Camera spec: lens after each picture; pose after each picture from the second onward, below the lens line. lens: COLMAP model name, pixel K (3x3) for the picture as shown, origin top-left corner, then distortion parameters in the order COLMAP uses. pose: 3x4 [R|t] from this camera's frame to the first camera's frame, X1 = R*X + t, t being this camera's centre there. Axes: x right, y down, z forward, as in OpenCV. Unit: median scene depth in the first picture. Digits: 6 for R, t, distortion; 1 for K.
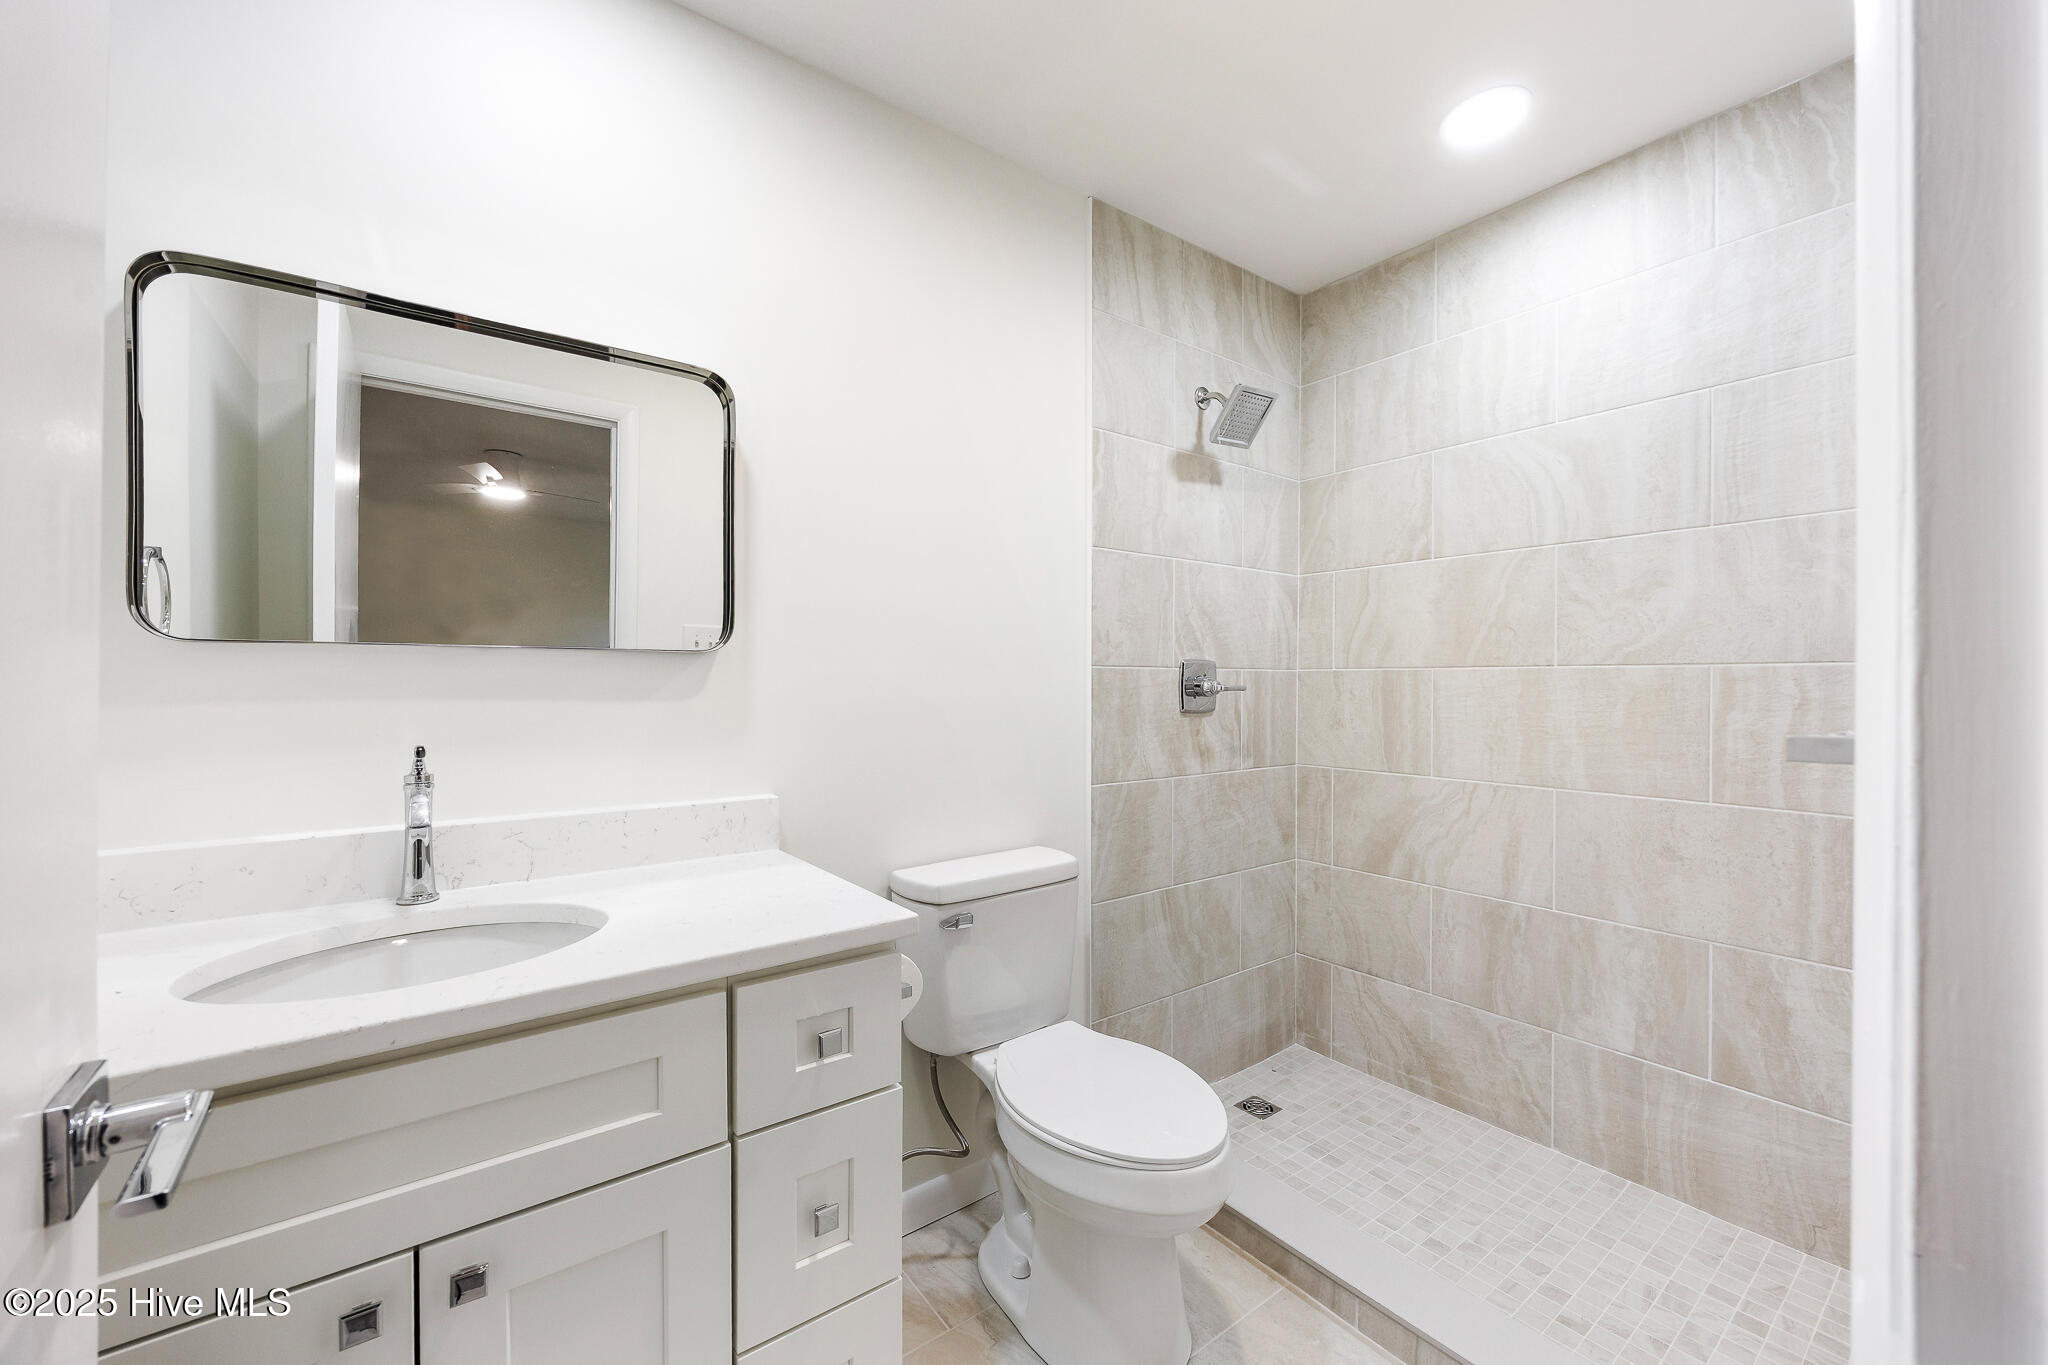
lens RADIAL K [[802.3, 0, 1027.6], [0, 802.3, 684.0], [0, 0, 1]] dist [-0.005846, 0.000274]
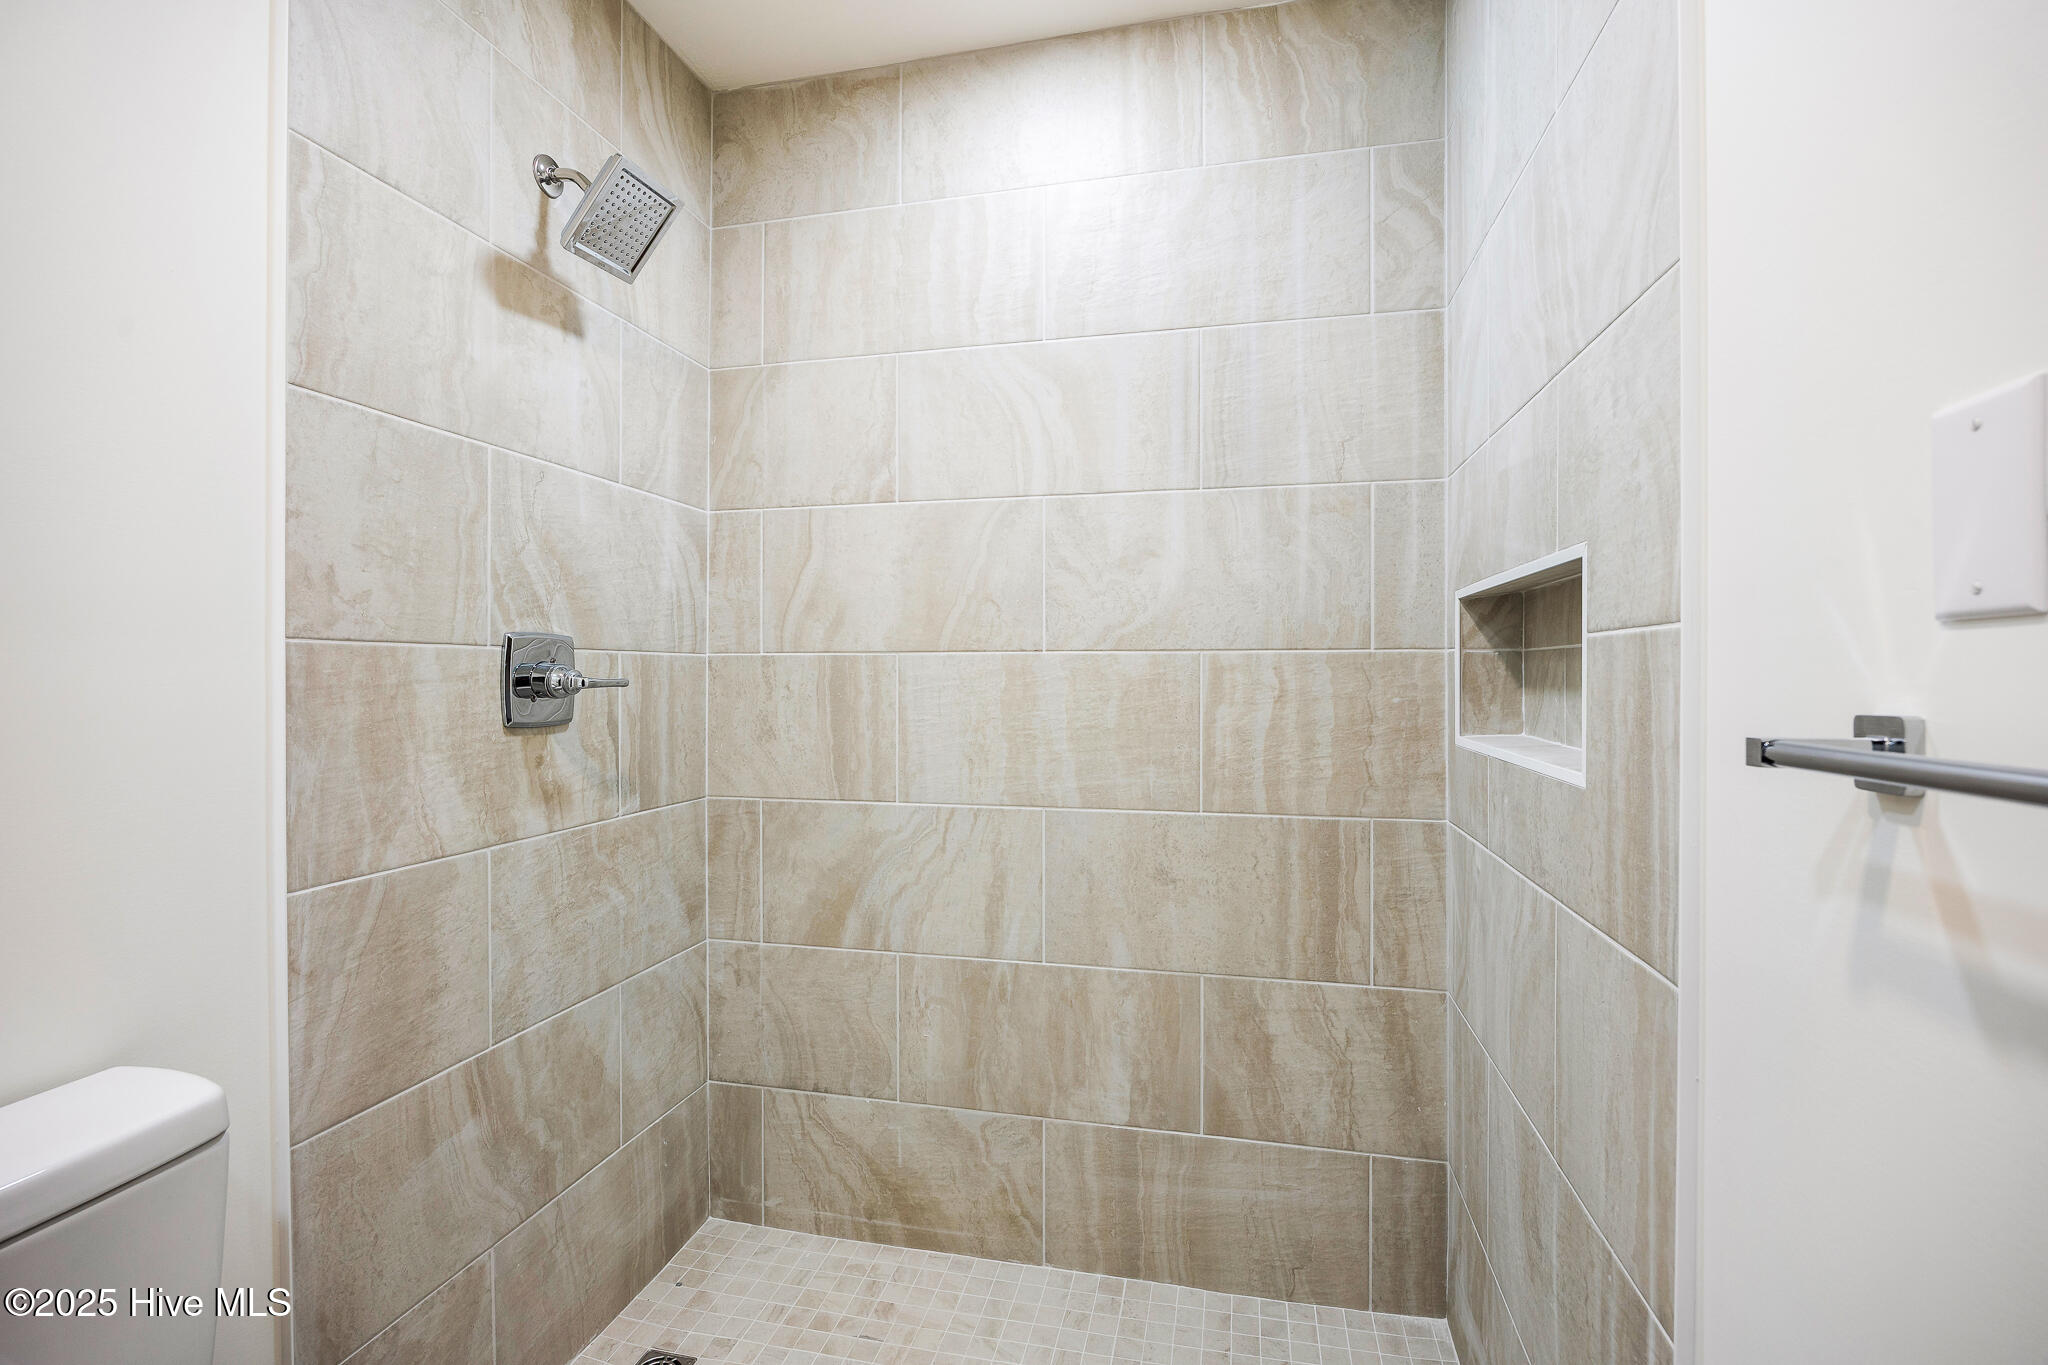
lens RADIAL K [[929.4, 0, 1033.1], [0, 929.4, 678.1], [0, 0, 1]] dist [-0.013710, -0.000931]
pose [[0.772354, -0.005338, 0.635170, 0.071767], [0.003325, 0.999985, 0.004361, -0.000296], [-0.635184, -0.001256, 0.772360, 0.295226]]
